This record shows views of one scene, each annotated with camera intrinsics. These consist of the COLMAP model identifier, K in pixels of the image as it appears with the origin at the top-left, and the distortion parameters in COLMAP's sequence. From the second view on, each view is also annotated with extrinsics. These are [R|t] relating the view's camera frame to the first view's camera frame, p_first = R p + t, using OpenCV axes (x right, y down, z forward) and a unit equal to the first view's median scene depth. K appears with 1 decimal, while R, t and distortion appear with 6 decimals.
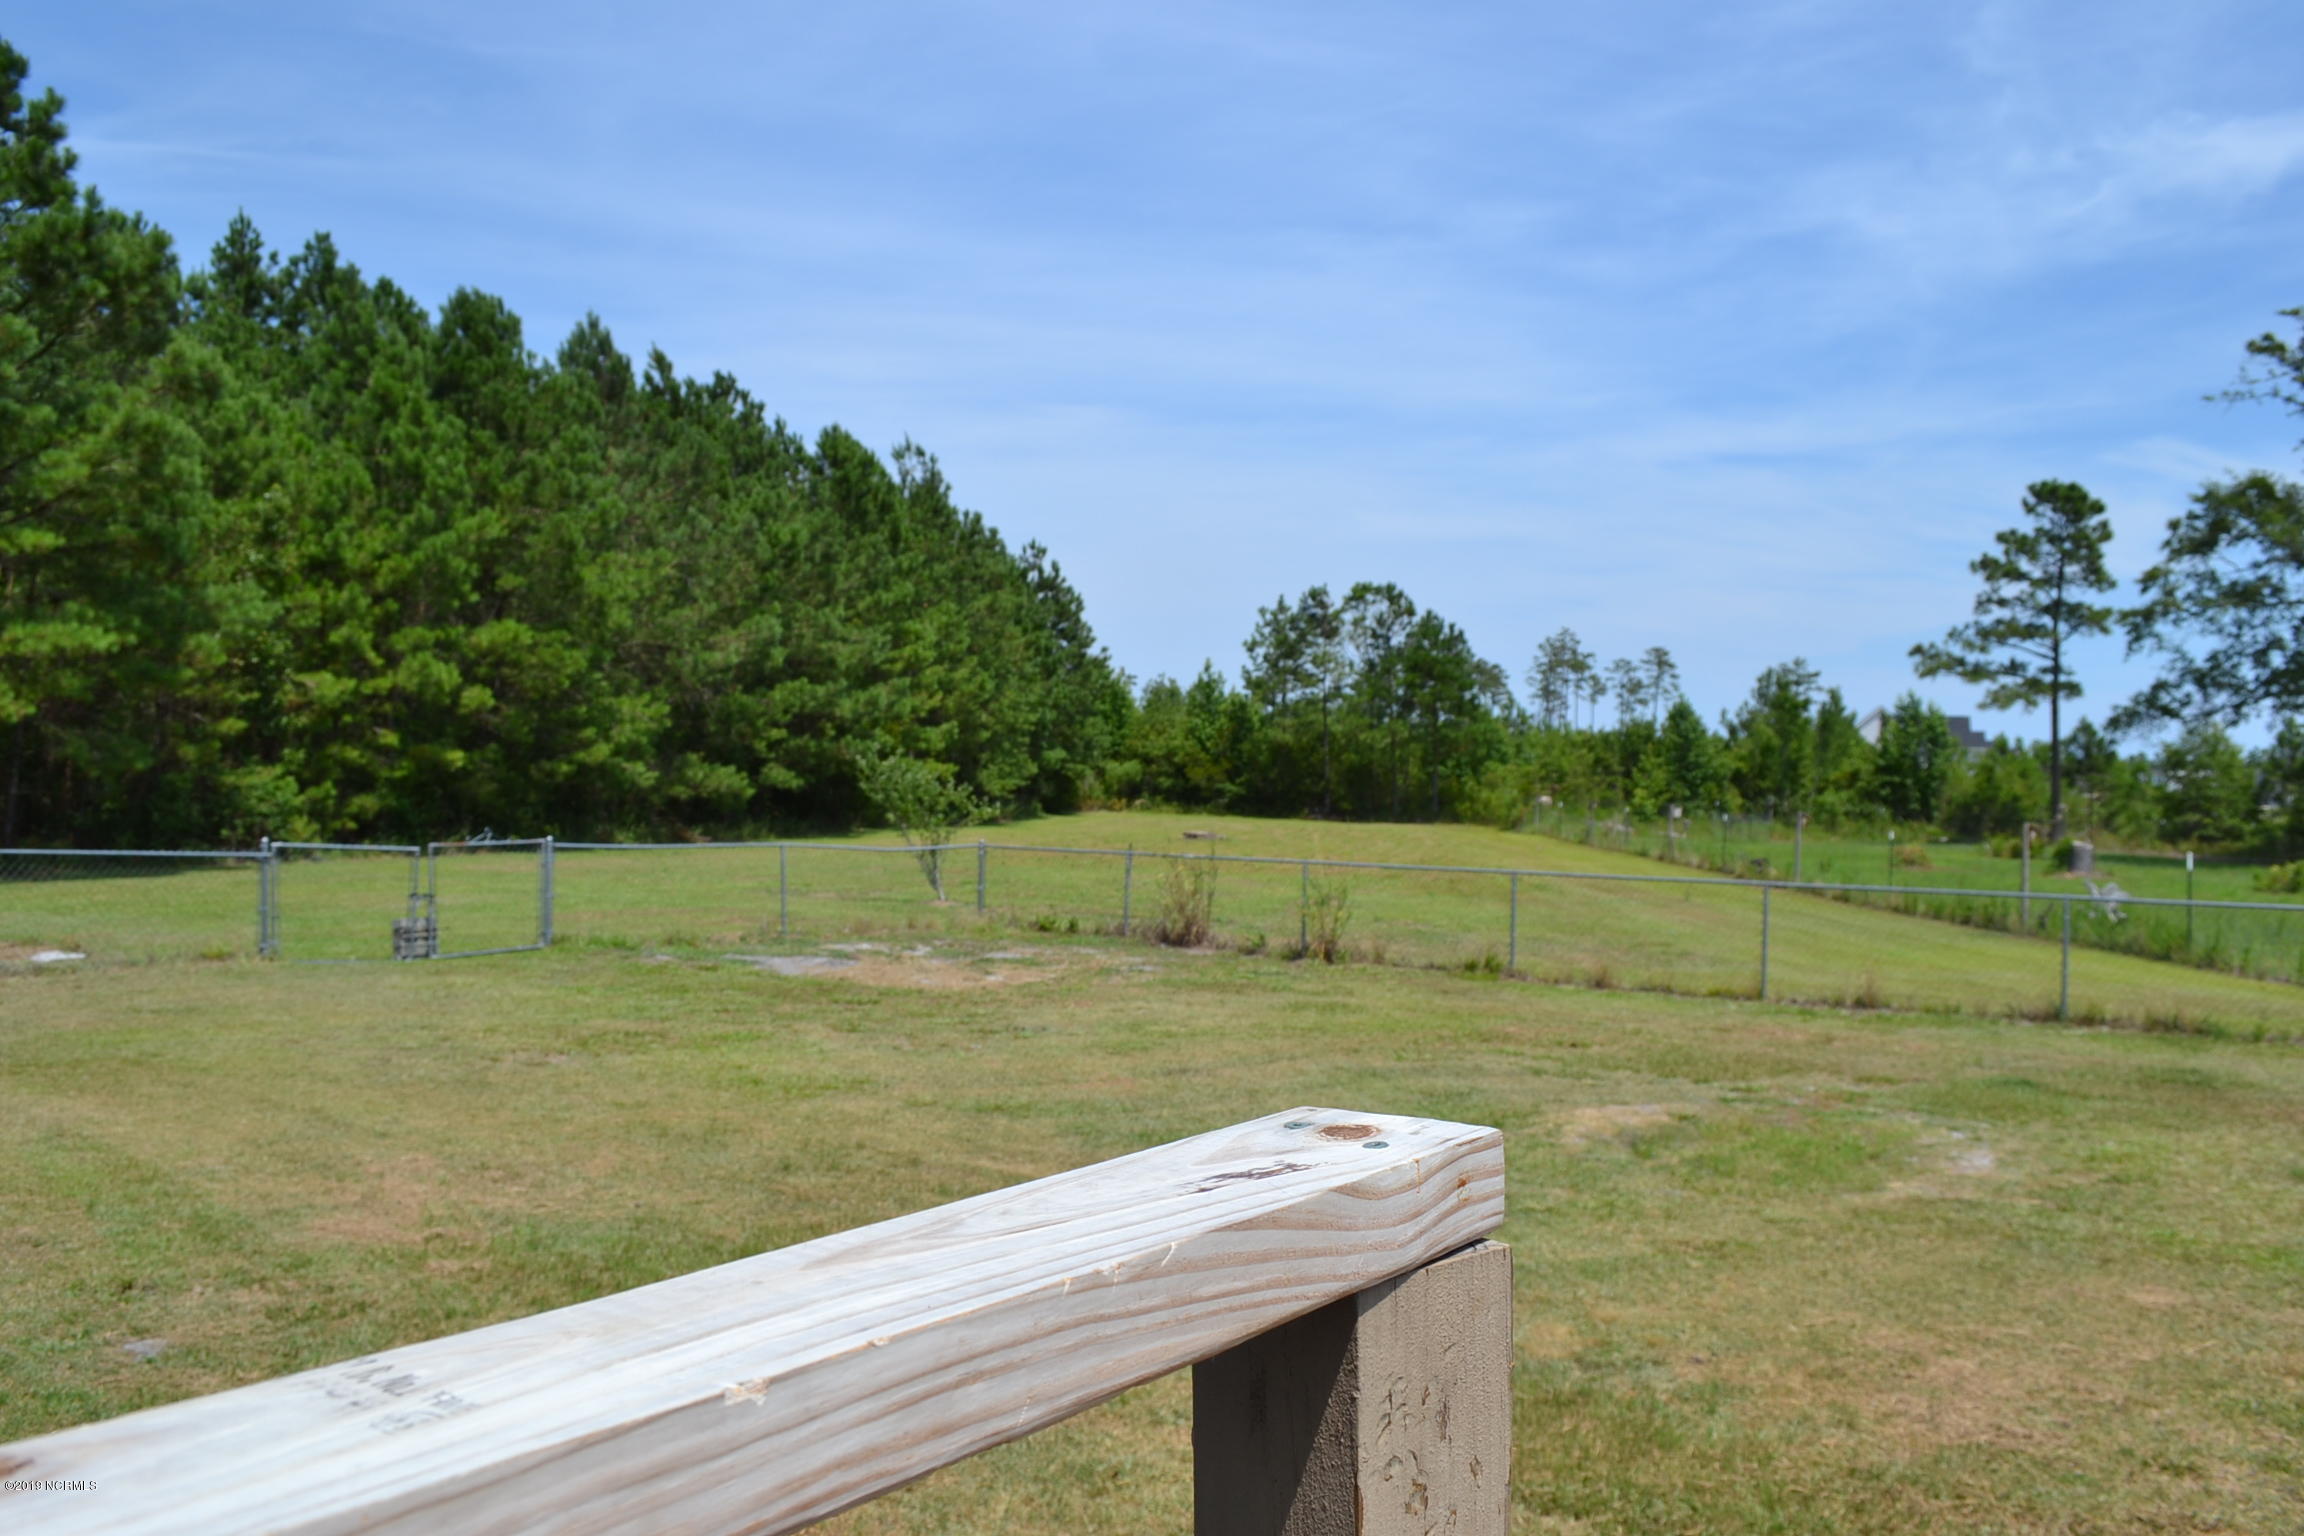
lens RADIAL K [[1804.4, 0, 1115.8], [0, 1804.4, 723.8], [0, 0, 1]] dist [-0.087653, 0.014025]
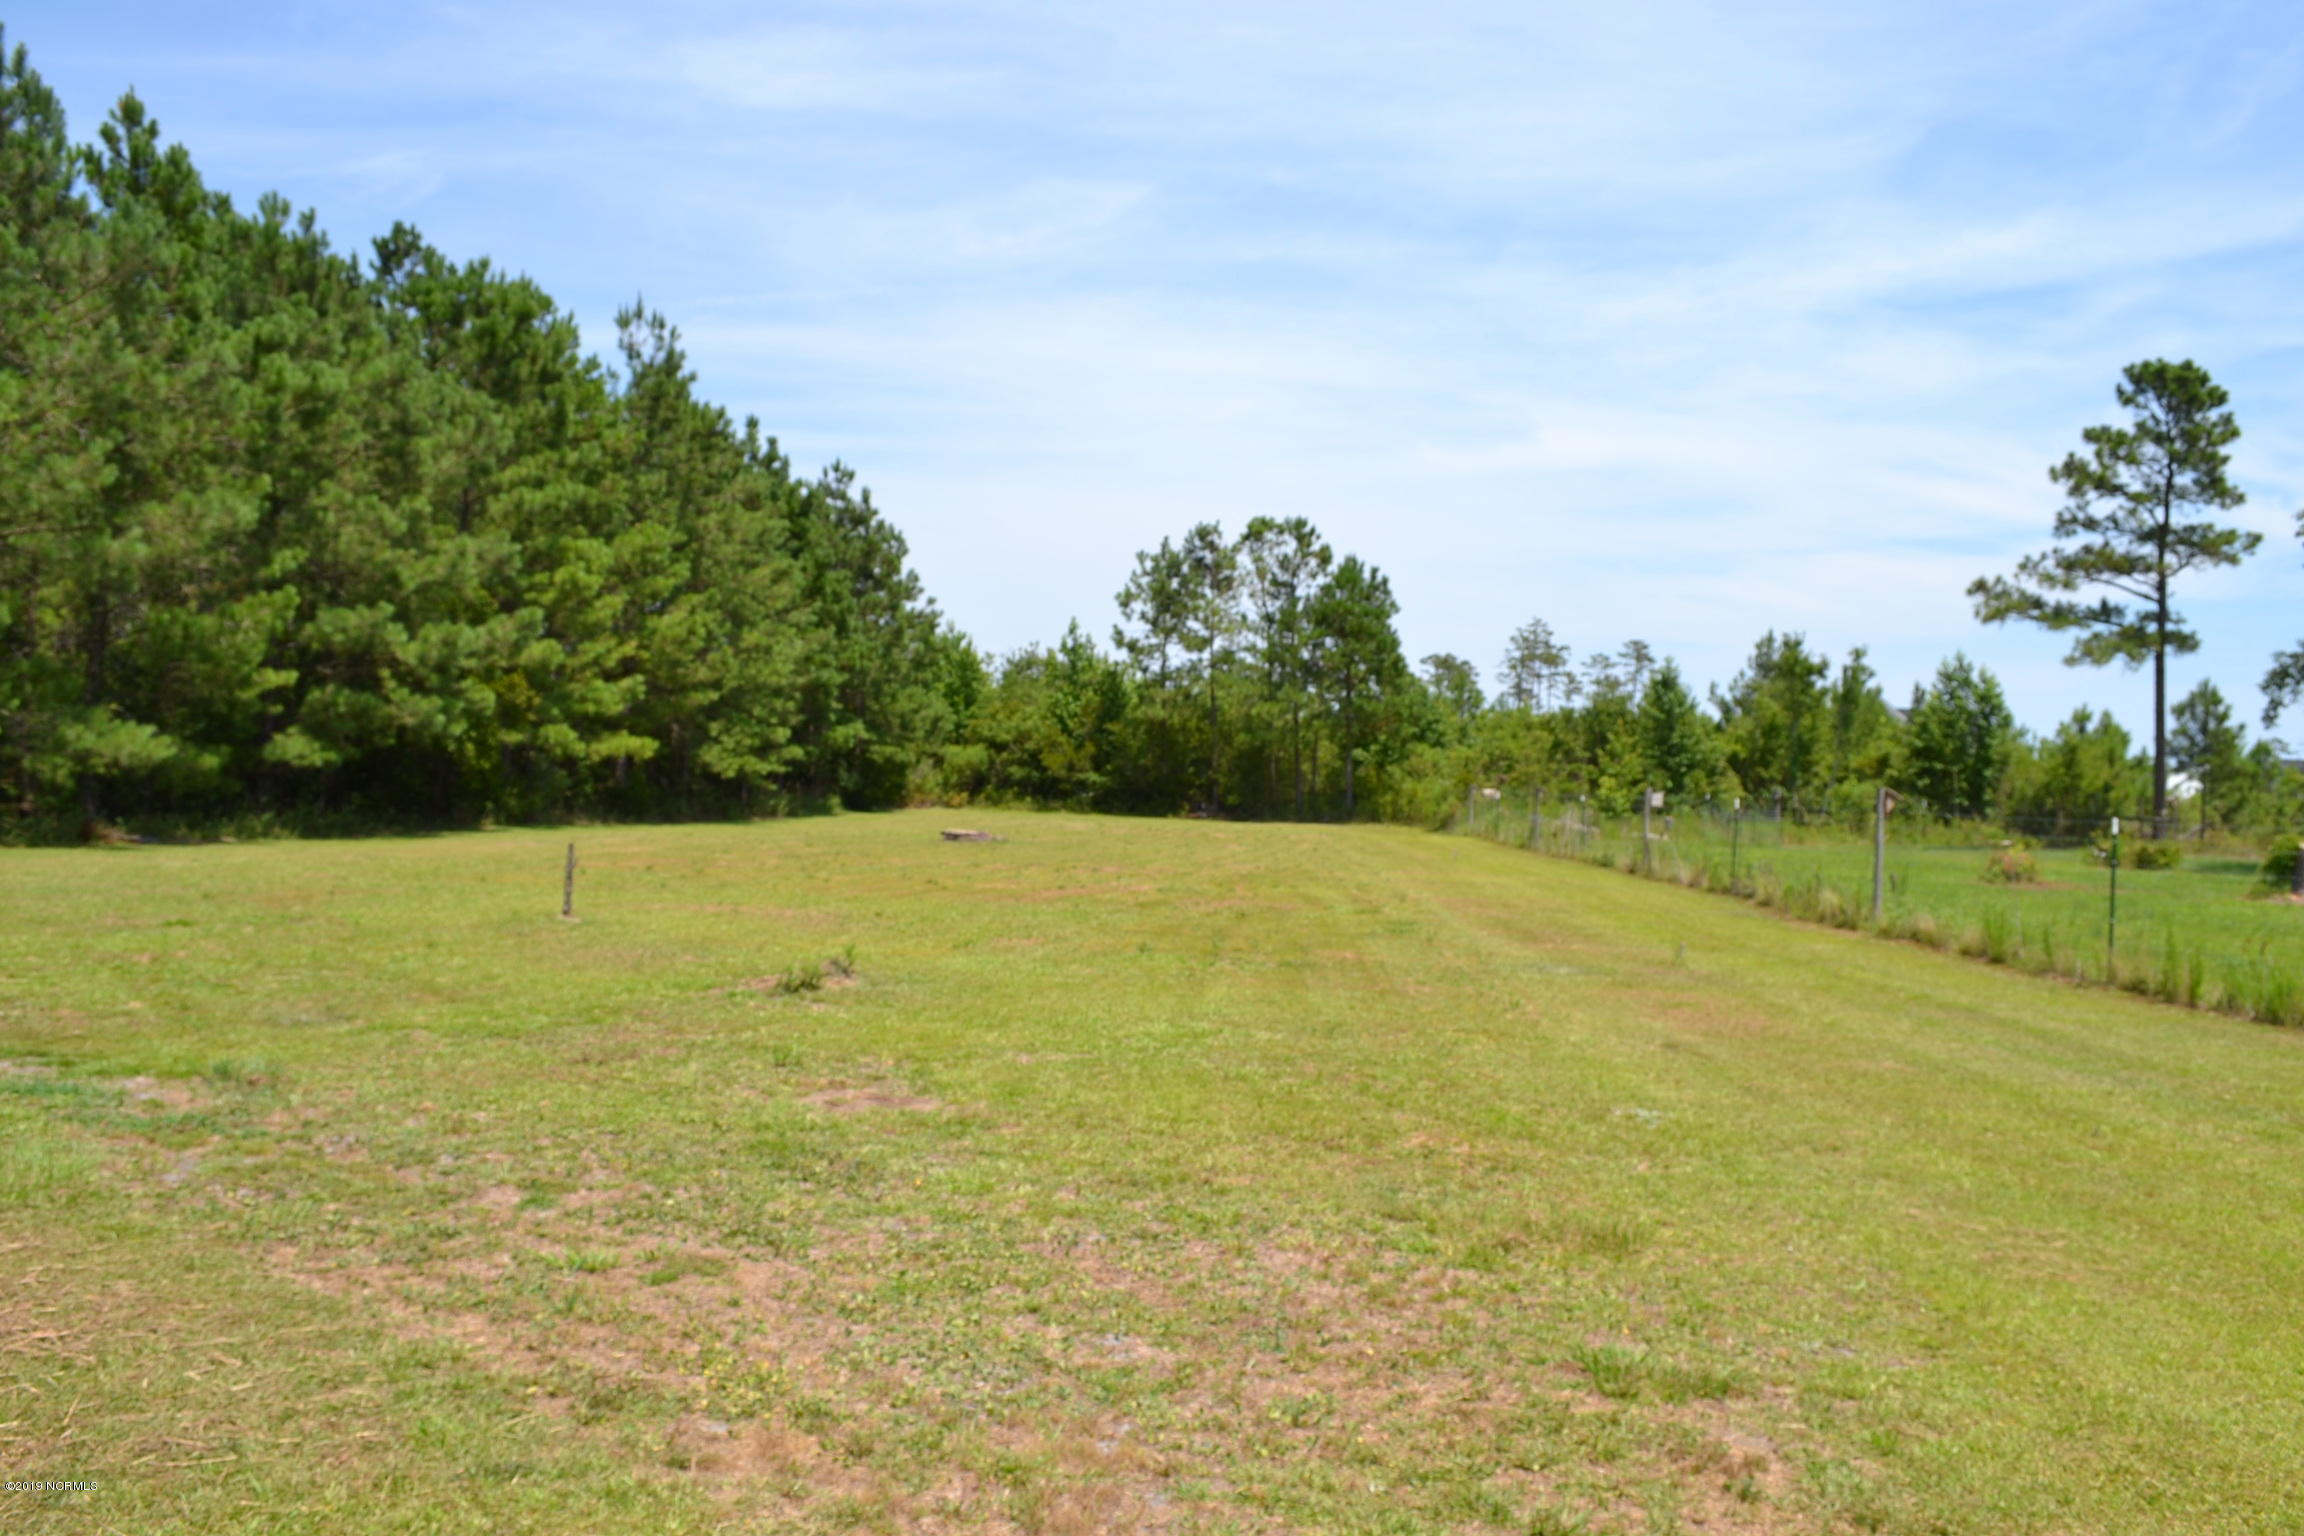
lens RADIAL K [[1804.4, 0, 1167.8], [0, 1804.4, 734.5], [0, 0, 1]] dist [-0.087653, 0.014025]
pose [[0.999279, 0.001523, 0.037936, 0.085949], [-0.001603, 0.999997, 0.002100, 0.019084], [-0.037932, -0.002160, 0.999278, 0.274668]]
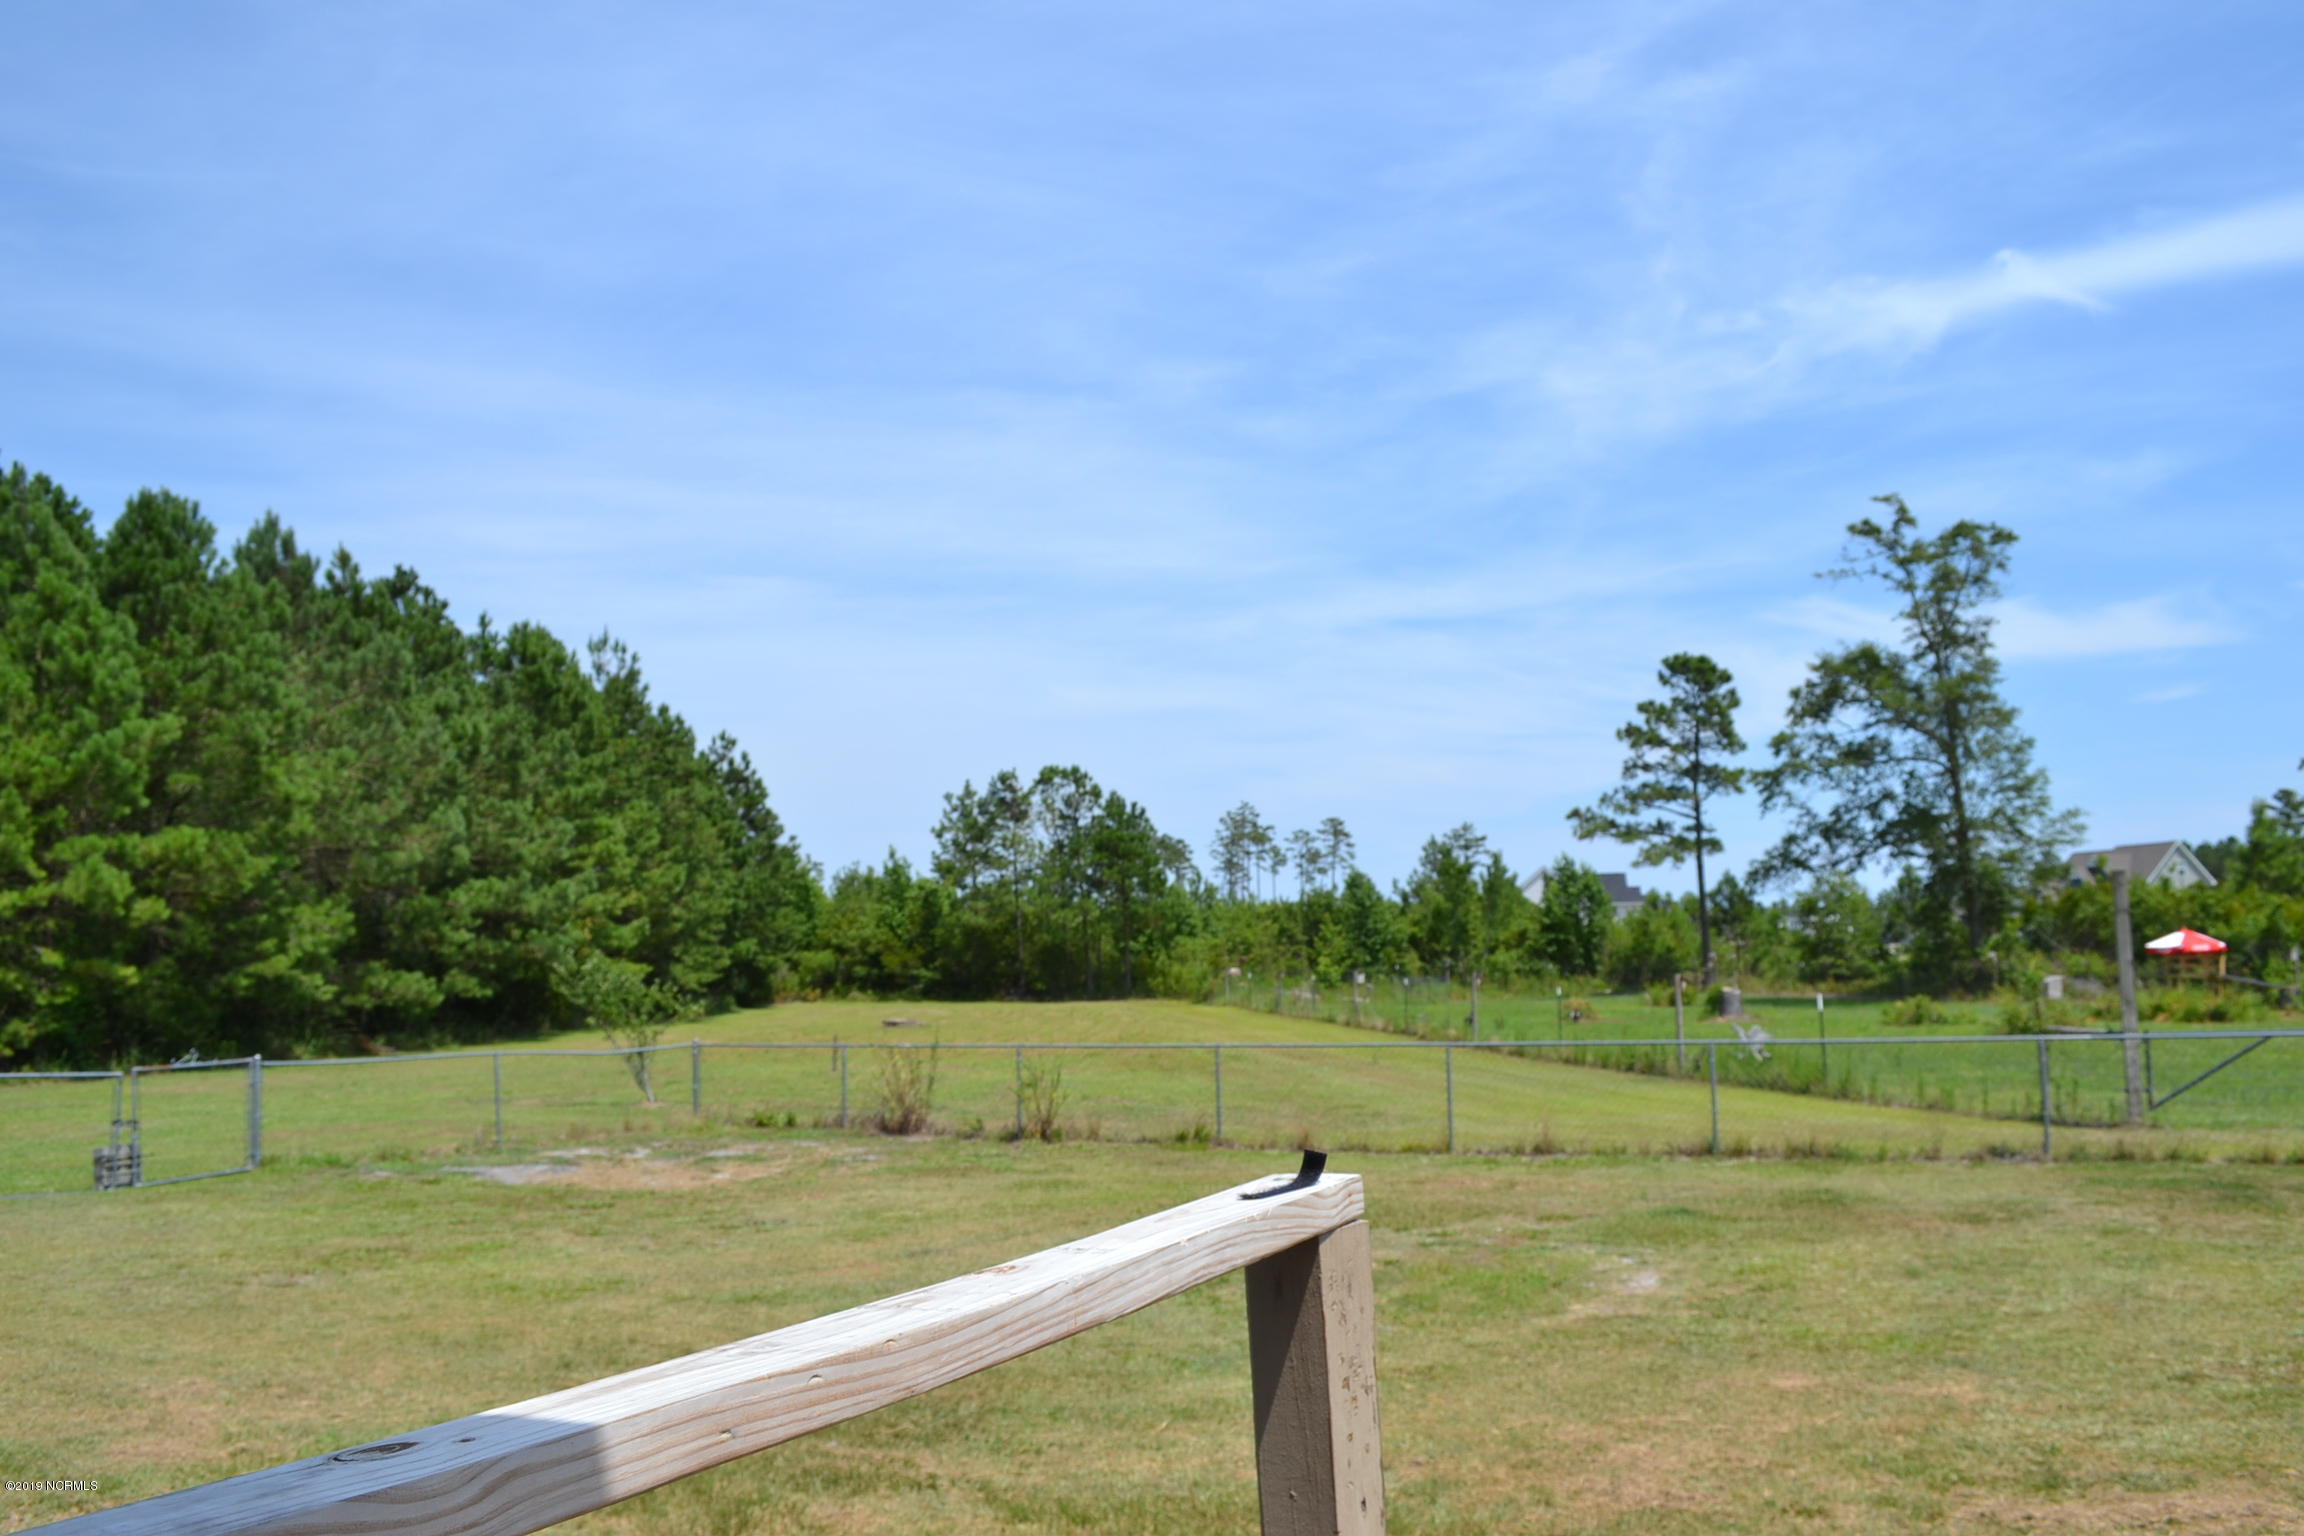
lens RADIAL K [[1804.4, 0, 1126.3], [0, 1804.4, 726.0], [0, 0, 1]] dist [-0.087653, 0.014025]
pose [[0.983398, -0.020962, 0.180246, -0.005255], [0.038755, 0.994649, -0.095768, -0.001509], [-0.177274, 0.101164, 0.978948, -0.013802]]
